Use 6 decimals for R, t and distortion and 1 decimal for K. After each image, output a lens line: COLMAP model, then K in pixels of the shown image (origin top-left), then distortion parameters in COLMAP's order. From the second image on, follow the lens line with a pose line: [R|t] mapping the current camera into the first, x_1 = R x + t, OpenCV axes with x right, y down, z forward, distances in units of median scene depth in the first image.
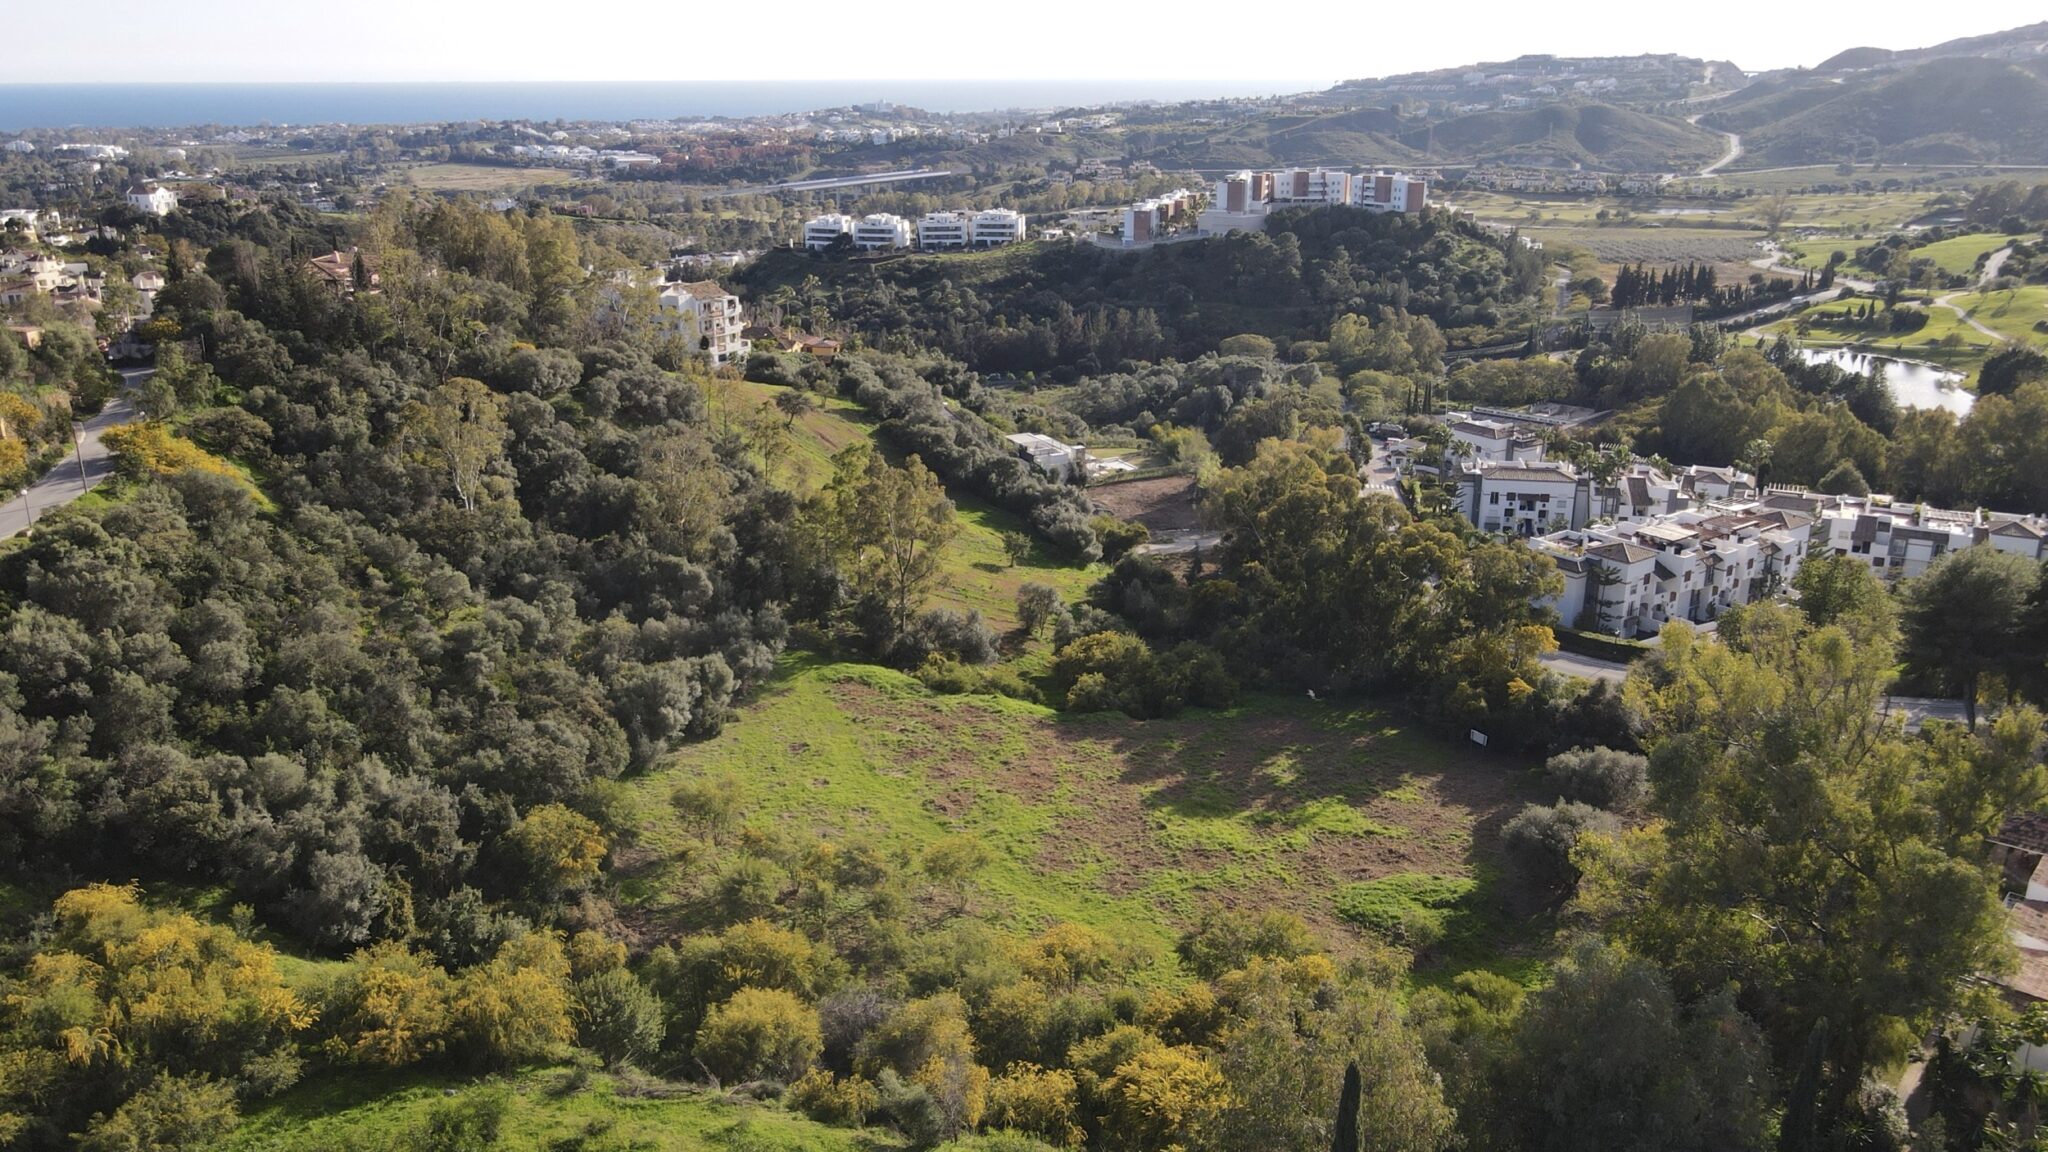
lens RADIAL K [[1517.1, 0, 1014.9], [0, 1517.1, 590.1], [0, 0, 1]] dist [-0.008057, 0.039099]
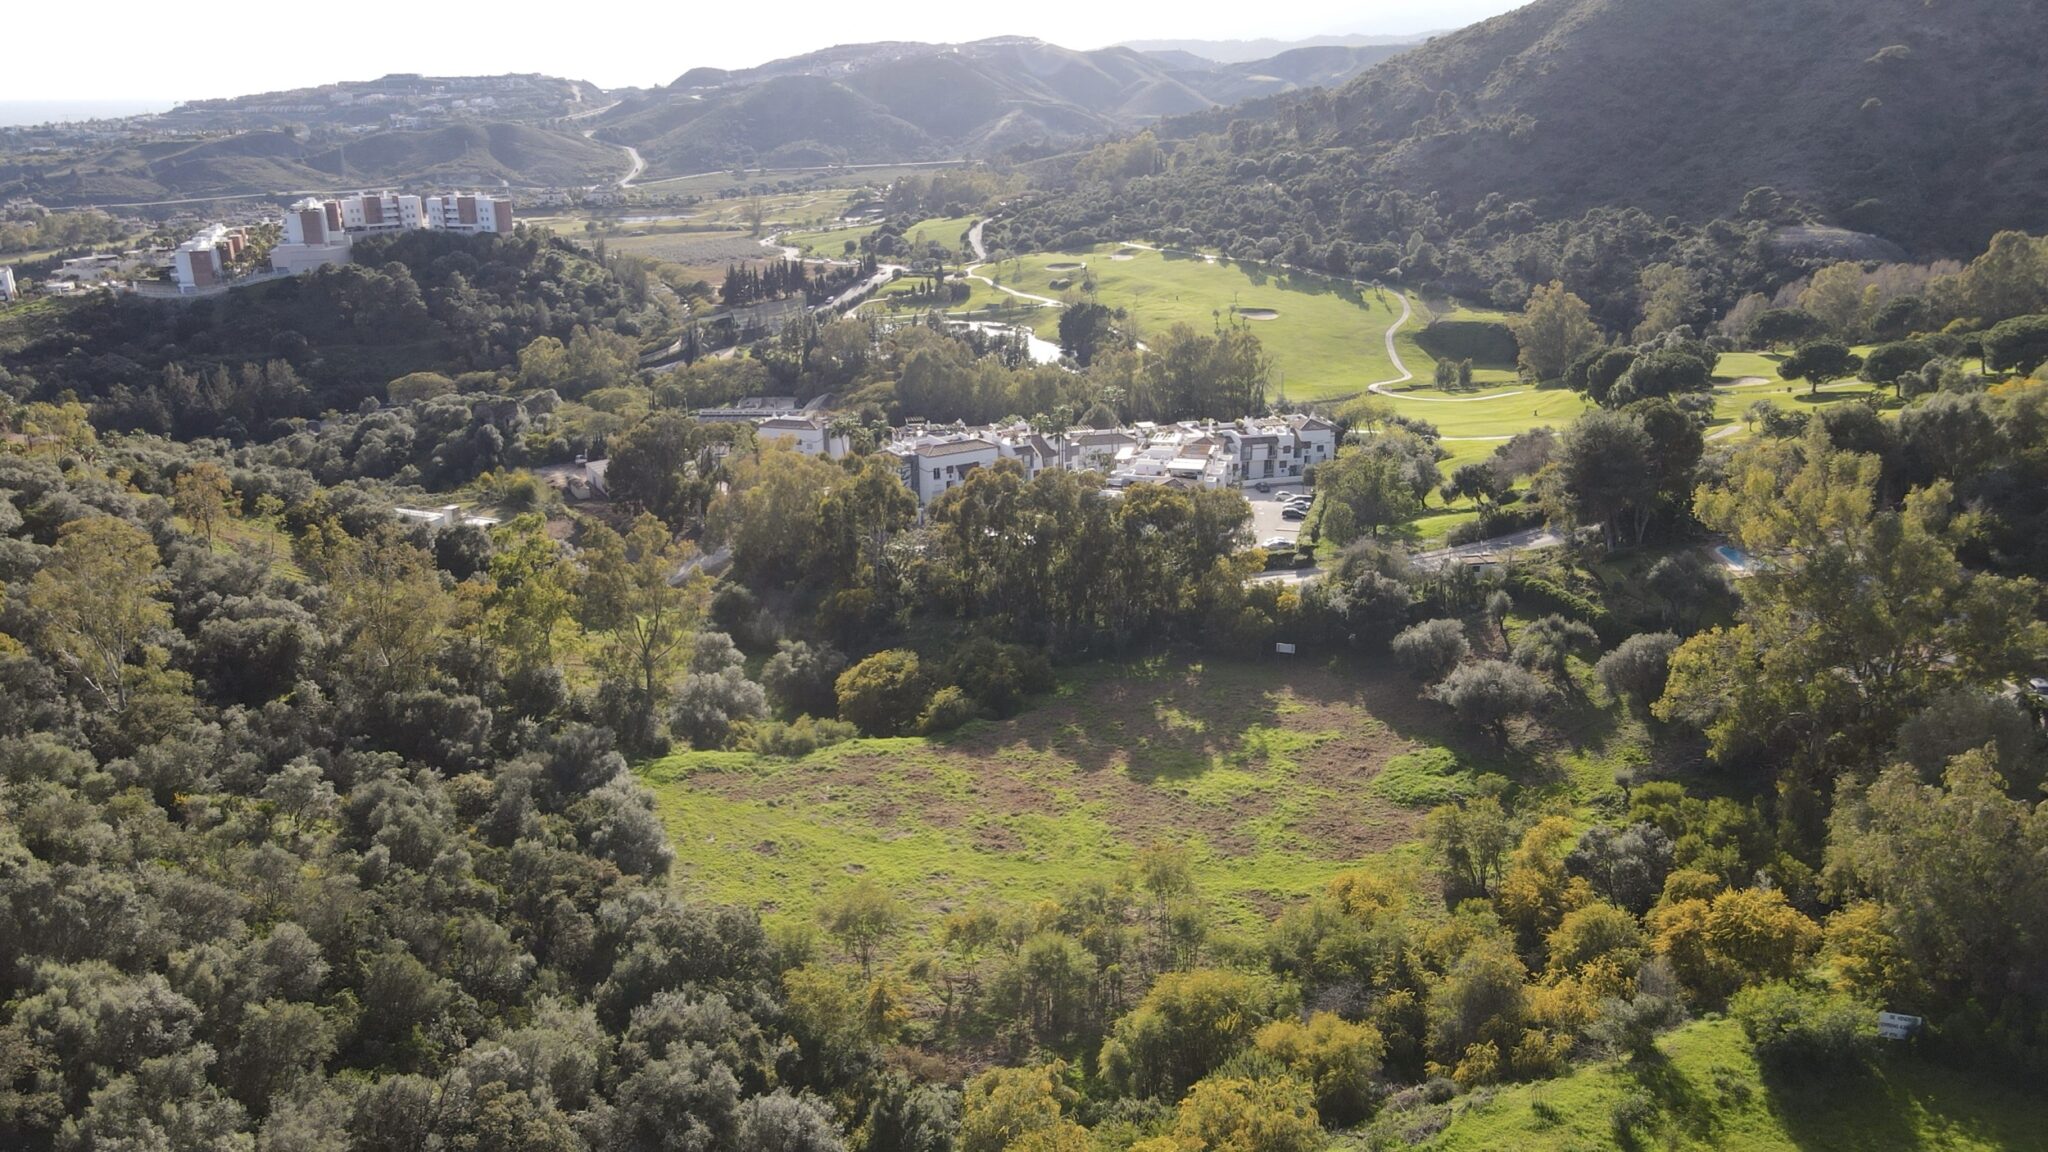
lens RADIAL K [[1517.1, 0, 1020.8], [0, 1517.1, 573.9], [0, 0, 1]] dist [-0.008057, 0.039099]
pose [[0.757858, -0.209532, 0.617858, -0.235315], [0.222621, 0.973238, 0.056986, -0.029223], [-0.613263, 0.094360, 0.784222, 0.093386]]
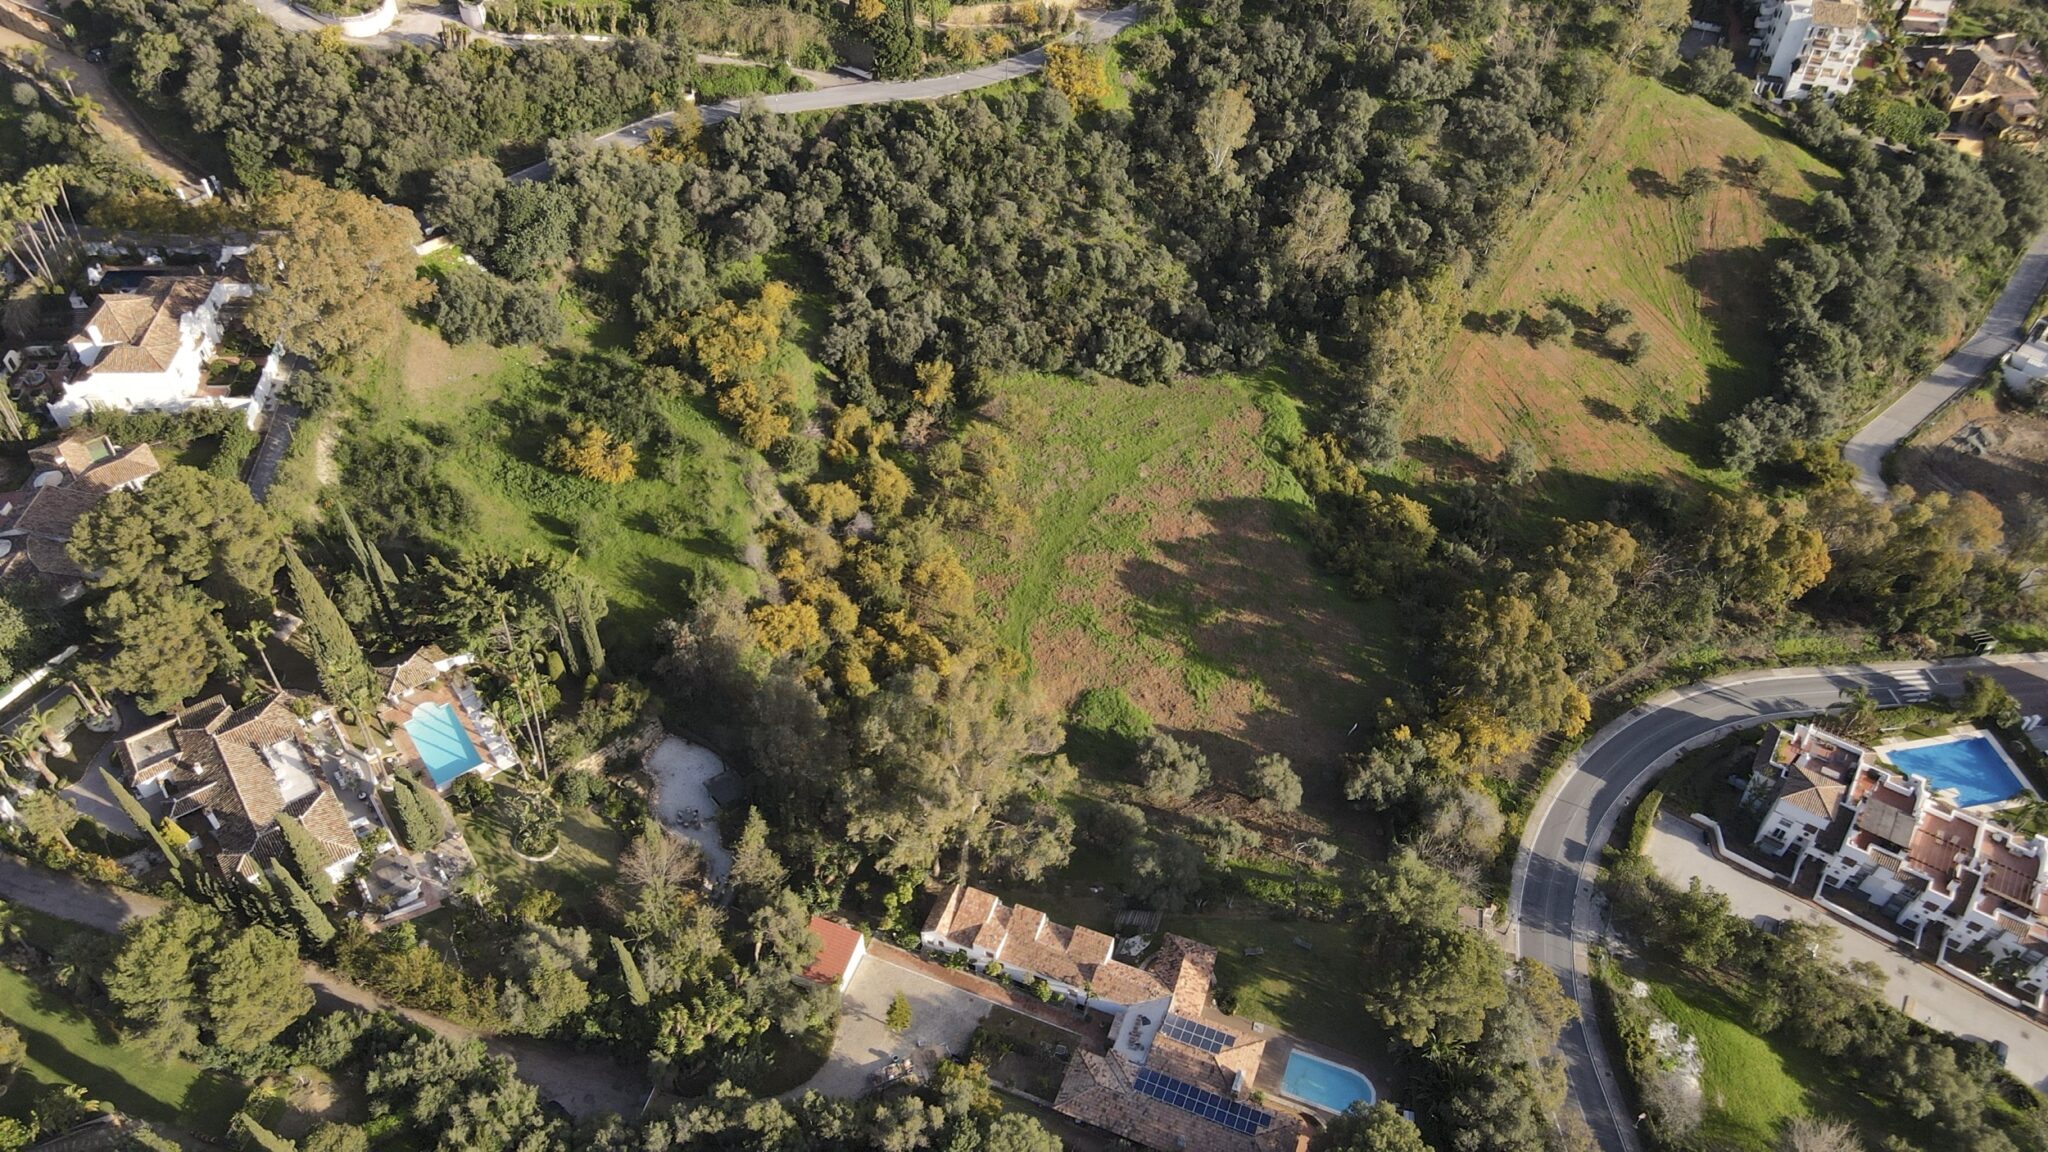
lens RADIAL K [[1517.1, 0, 1014.1], [0, 1517.1, 584.2], [0, 0, 1]] dist [-0.008057, 0.039099]
pose [[0.360635, 0.691855, -0.625523, 0.413407], [-0.317277, 0.721656, 0.615262, -0.318537], [0.877085, -0.023422, 0.479764, 0.036772]]
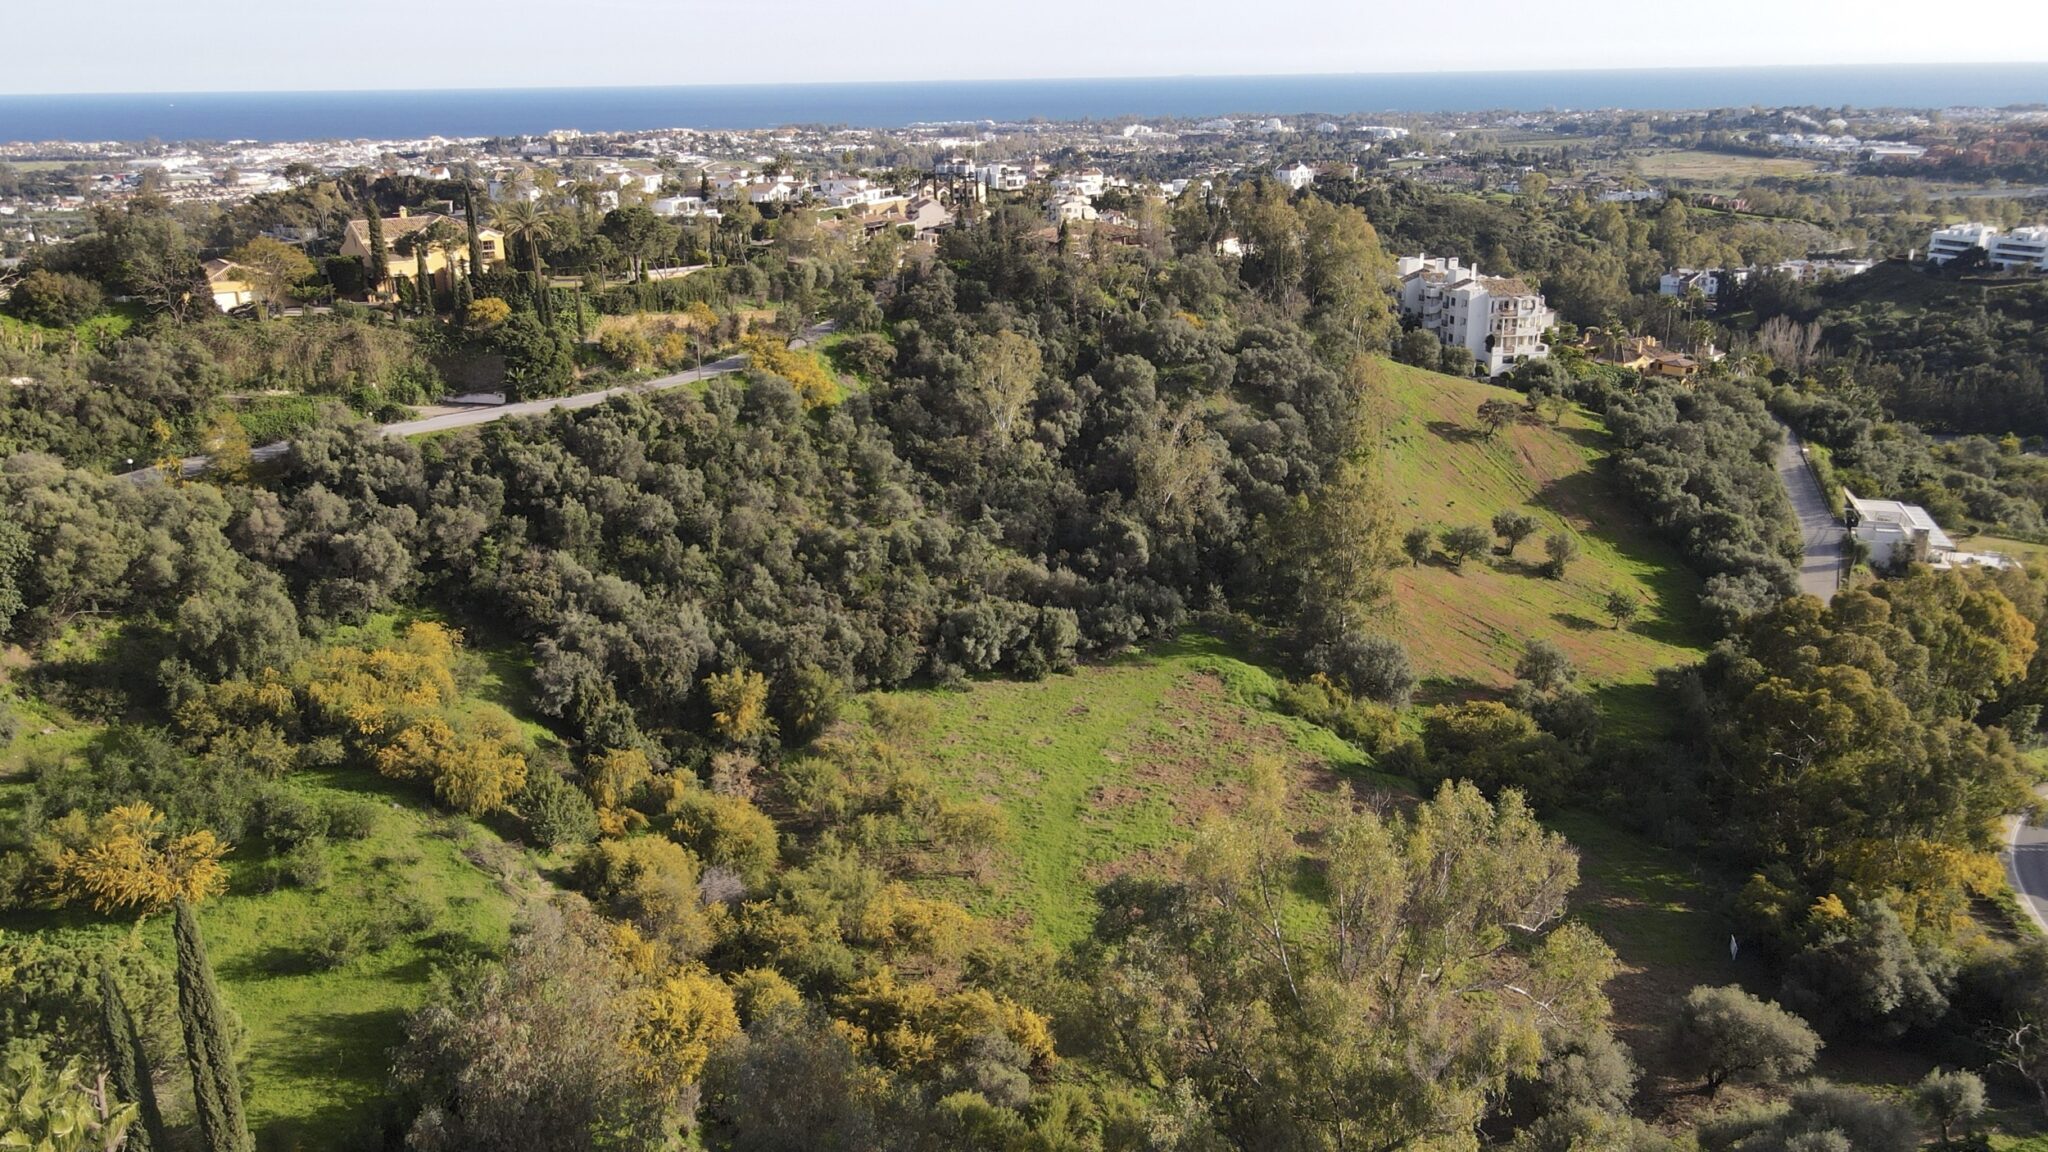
lens RADIAL K [[1517.1, 0, 1011.3], [0, 1517.1, 587.0], [0, 0, 1]] dist [-0.008057, 0.039099]
pose [[0.706661, 0.225433, -0.670679, 0.223968], [-0.220846, 0.970805, 0.093618, -0.029603], [0.672203, 0.081960, 0.735816, 0.081948]]
